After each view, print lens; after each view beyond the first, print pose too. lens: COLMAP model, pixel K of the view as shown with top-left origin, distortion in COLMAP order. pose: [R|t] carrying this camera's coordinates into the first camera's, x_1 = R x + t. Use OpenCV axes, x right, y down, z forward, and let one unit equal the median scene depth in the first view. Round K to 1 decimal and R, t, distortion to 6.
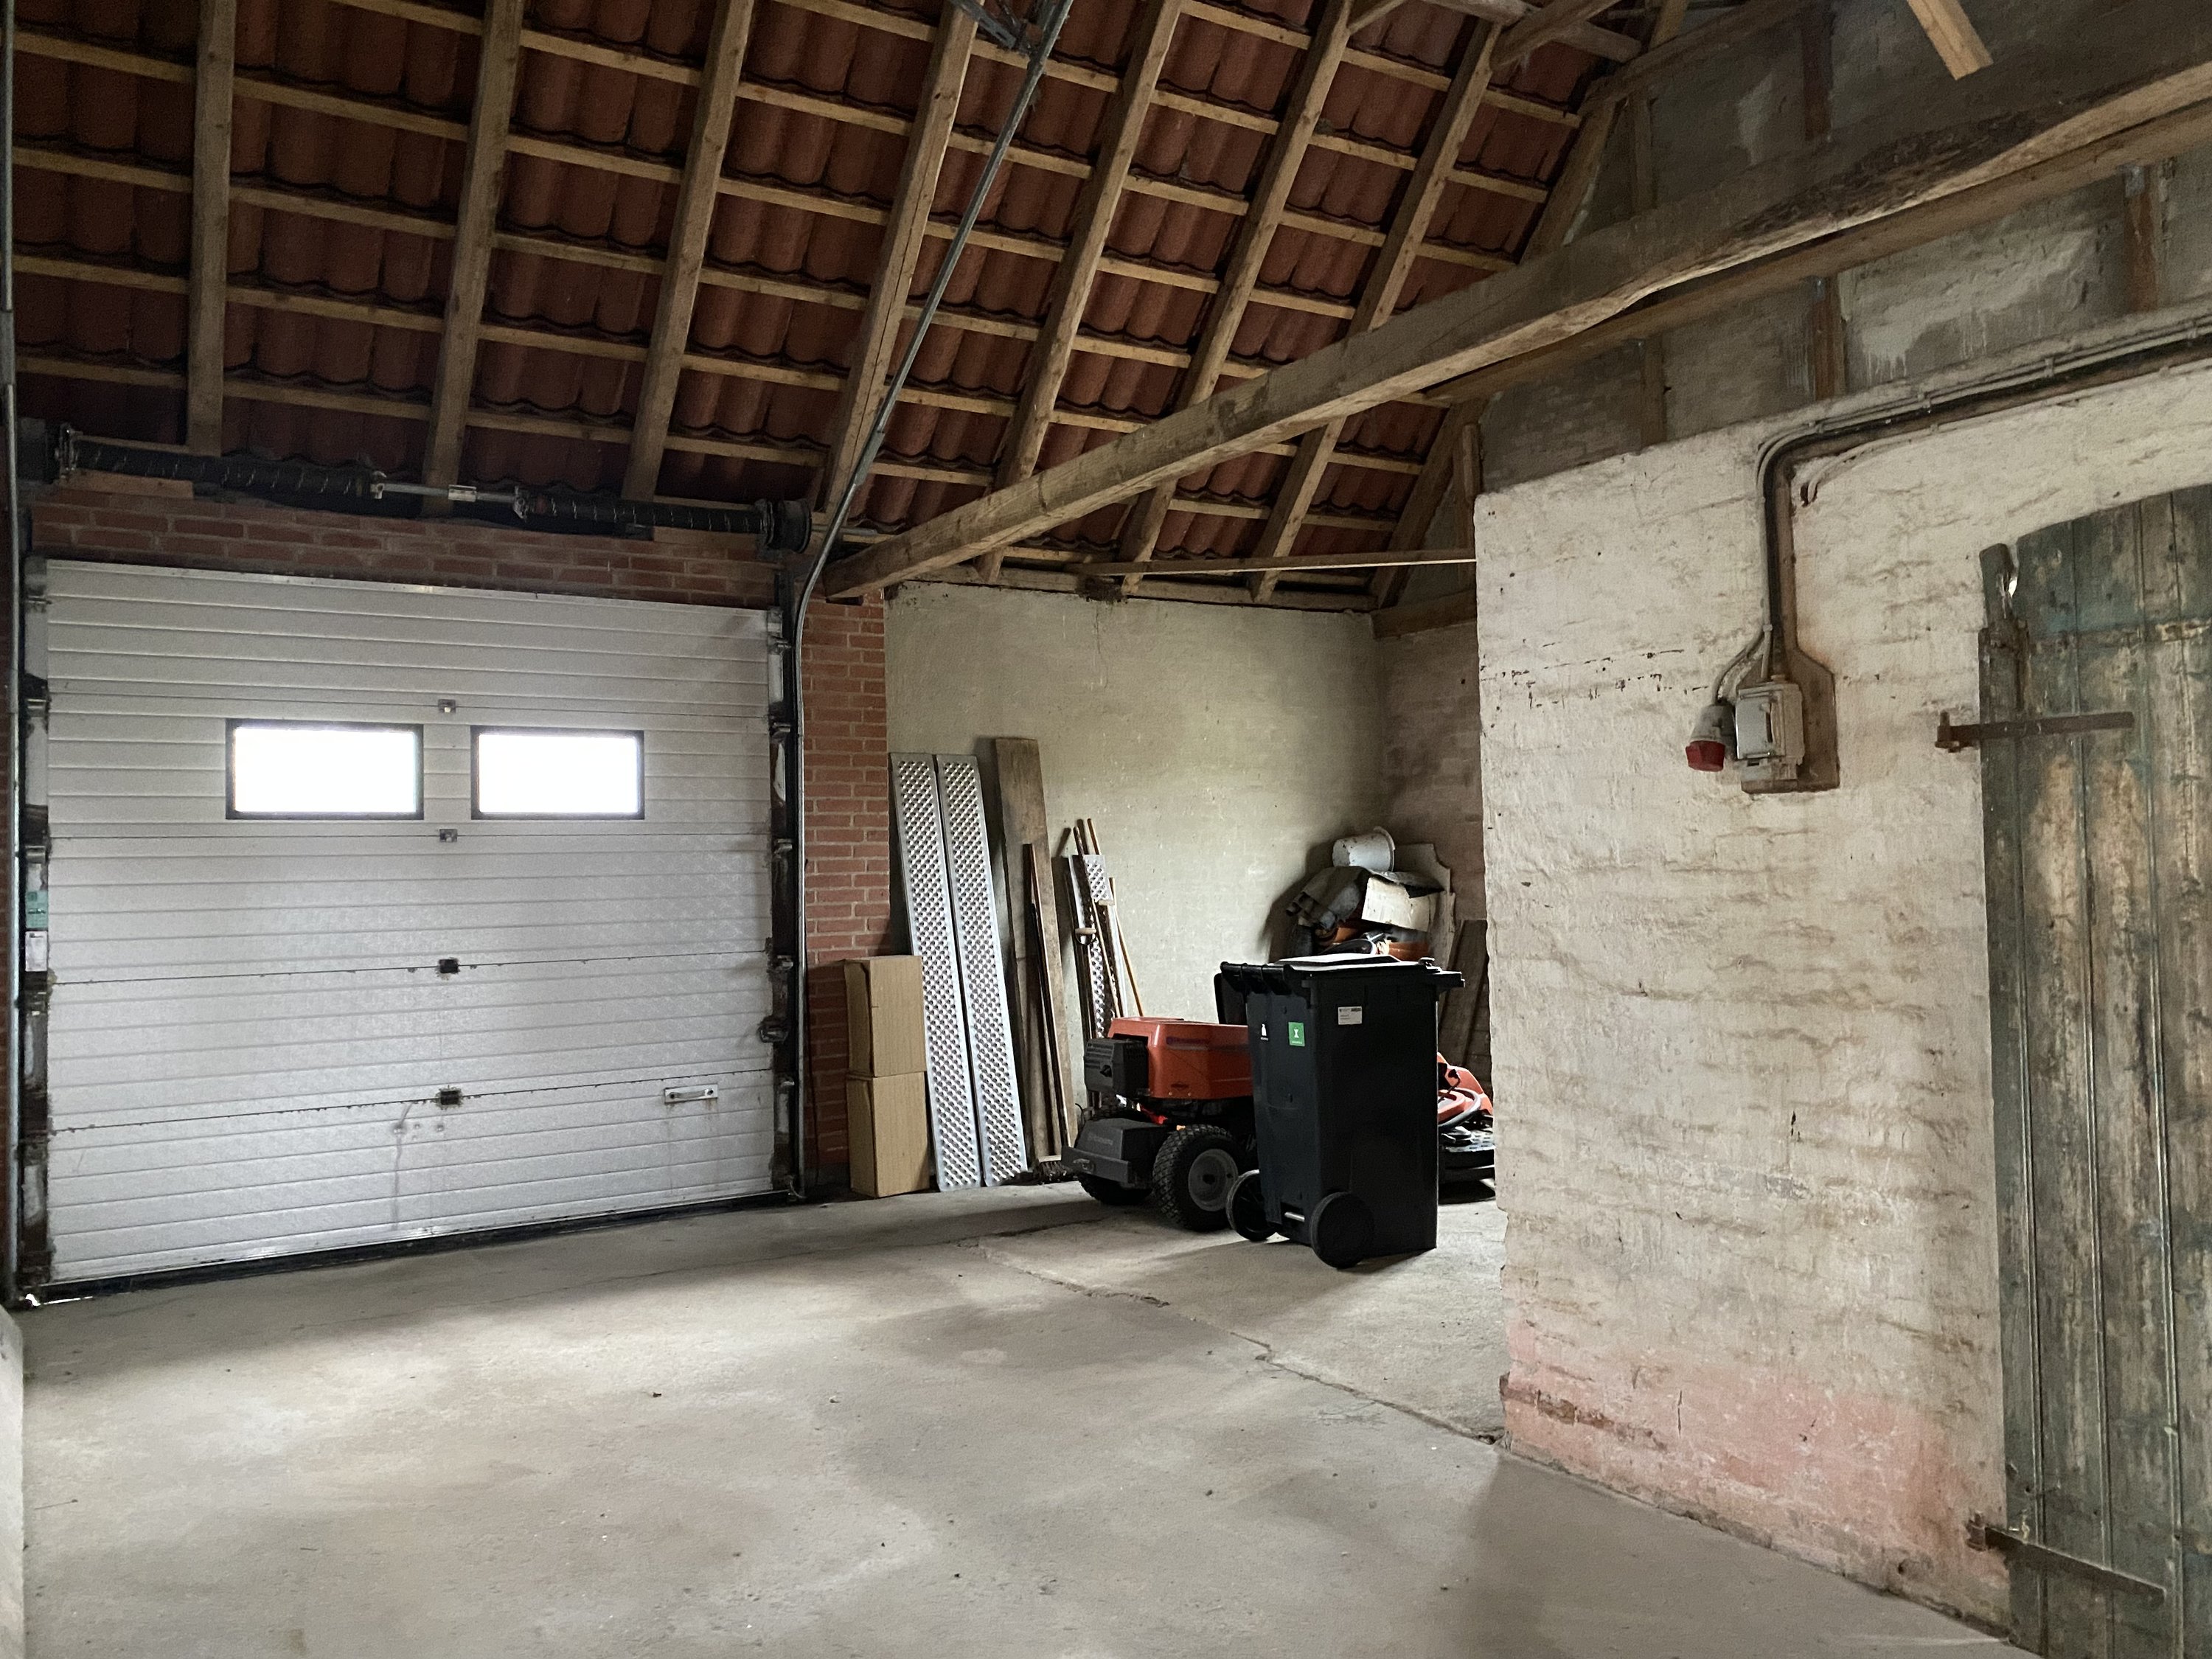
lens RADIAL K [[1681.9, 0, 1095.8], [0, 1681.9, 830.6], [0, 0, 1]] dist [0.048968, -0.042557]
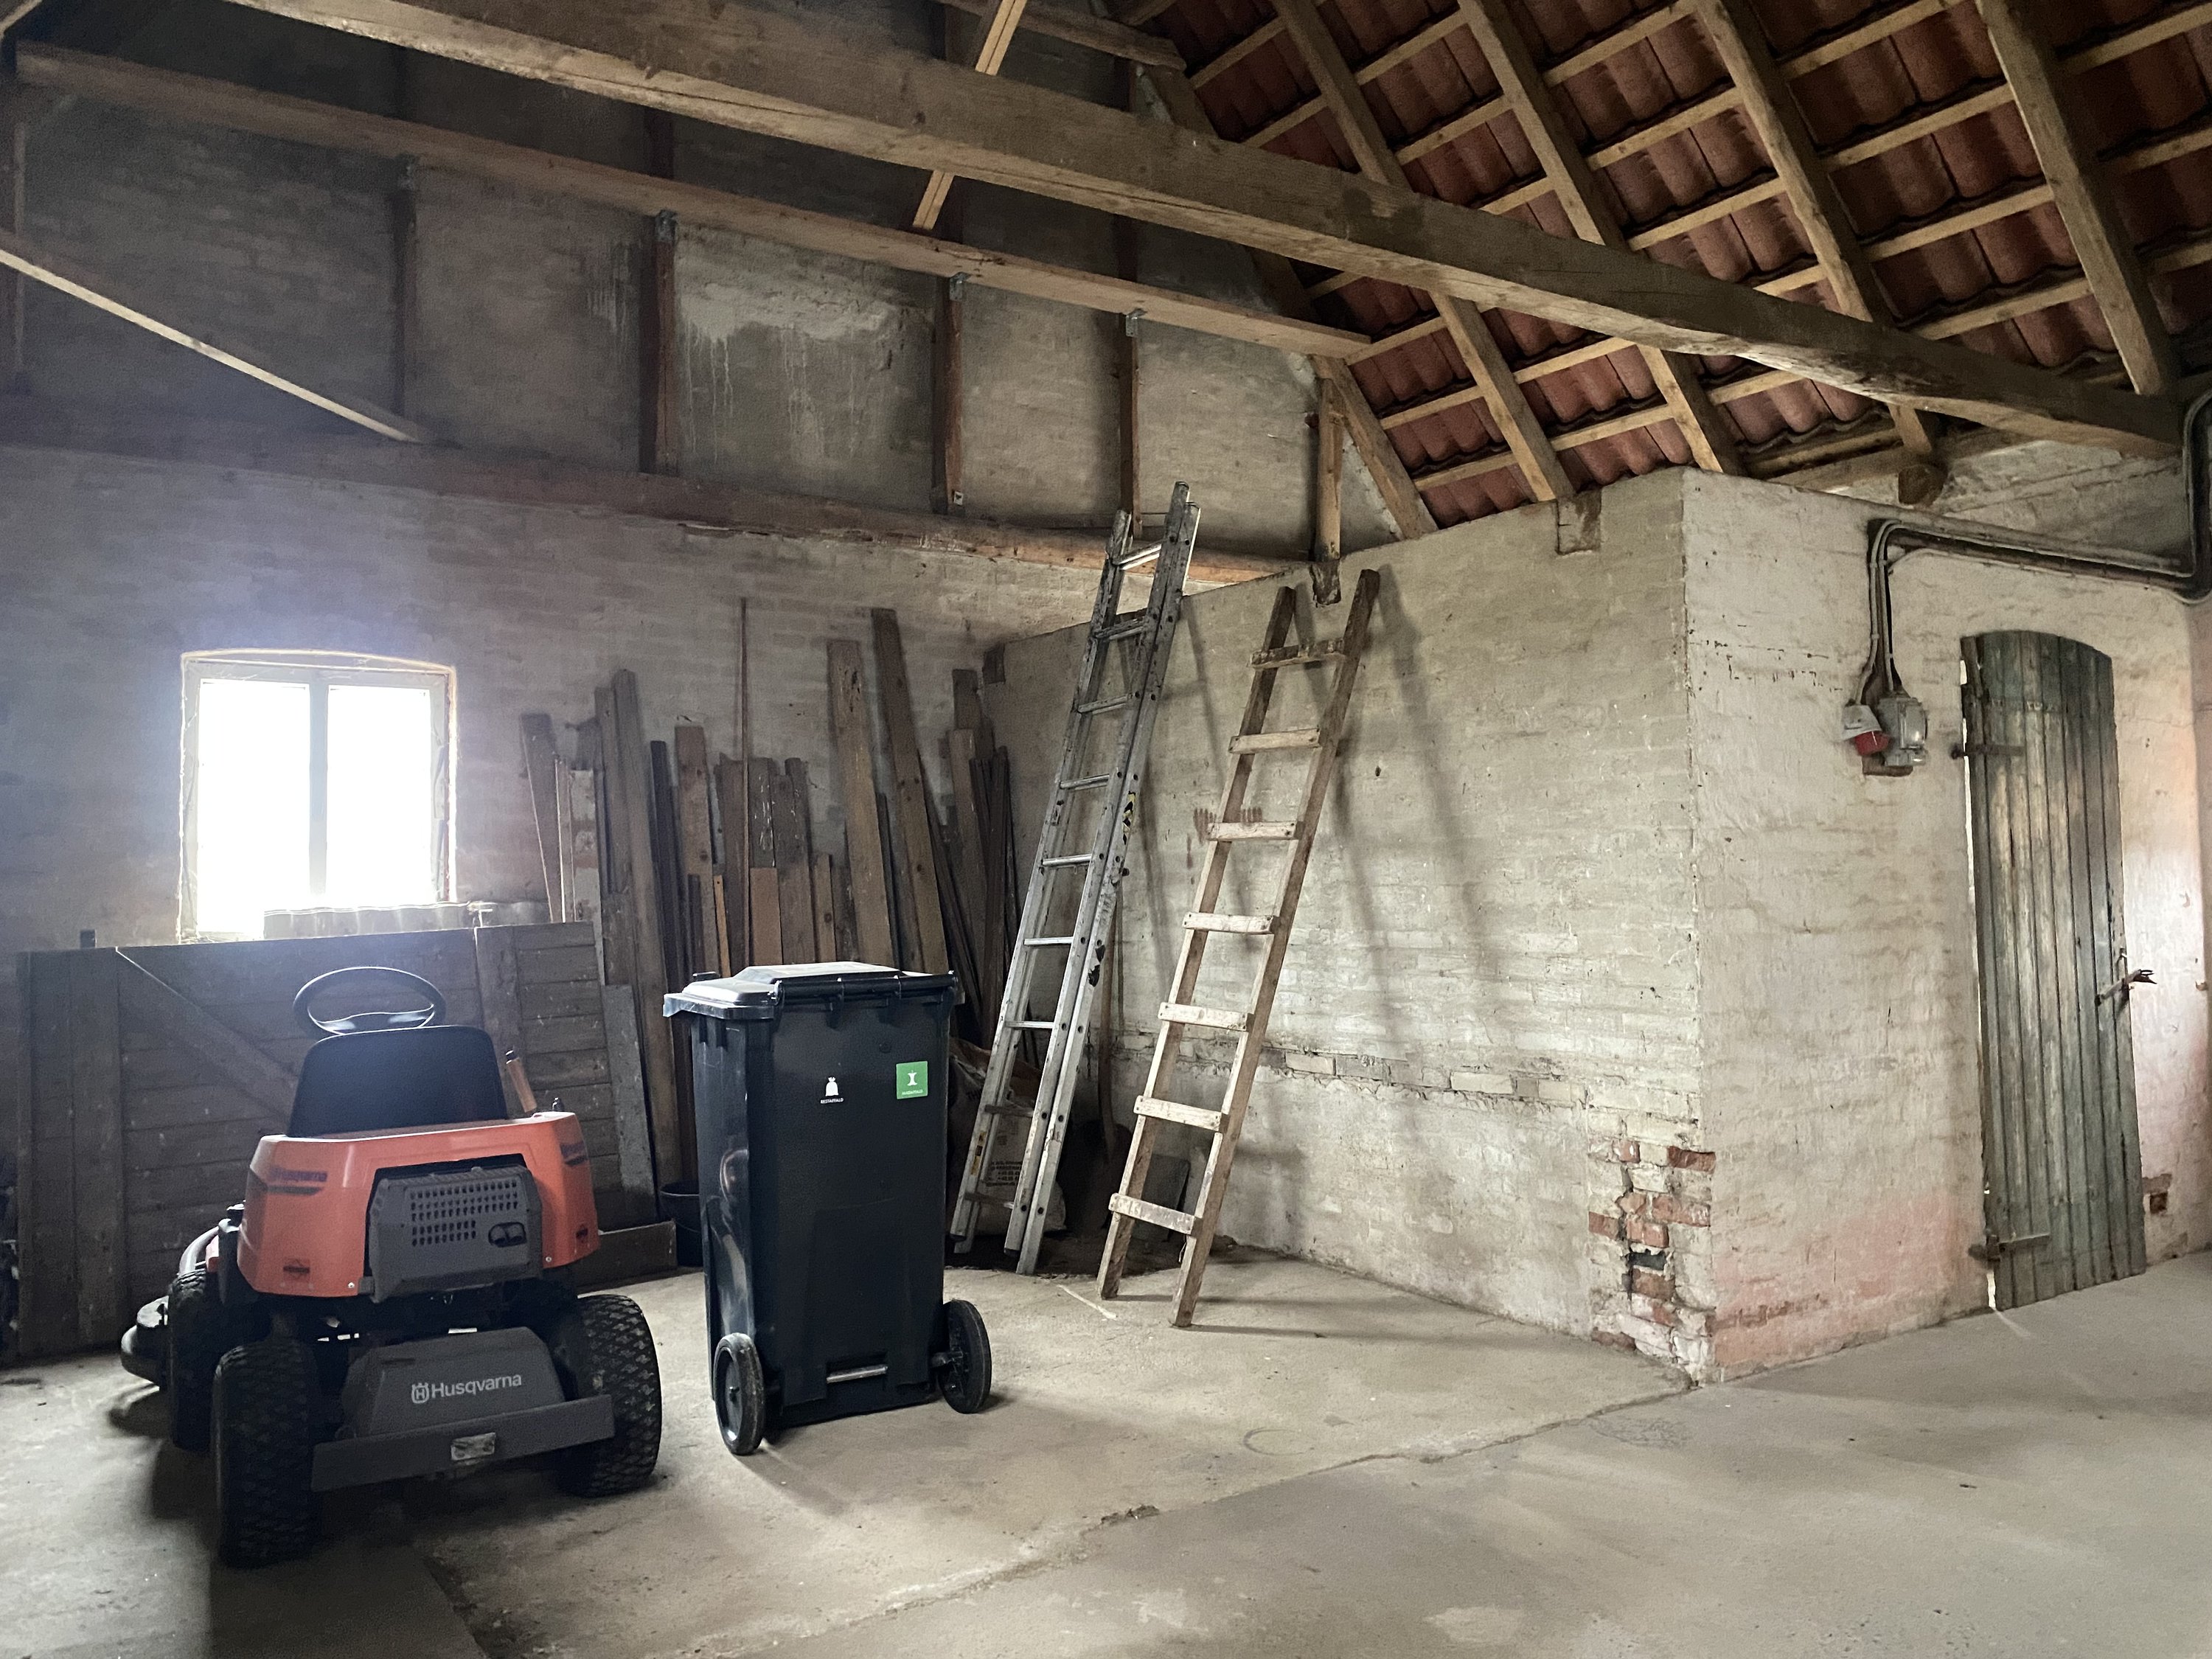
lens RADIAL K [[1681.9, 0, 1093.9], [0, 1681.9, 826.2], [0, 0, 1]] dist [0.048968, -0.042557]
pose [[-0.010571, 0.061110, 0.998075, -0.881172], [-0.007441, 0.998098, -0.061191, 0.098868], [-0.999916, -0.008074, -0.010096, 1.512747]]
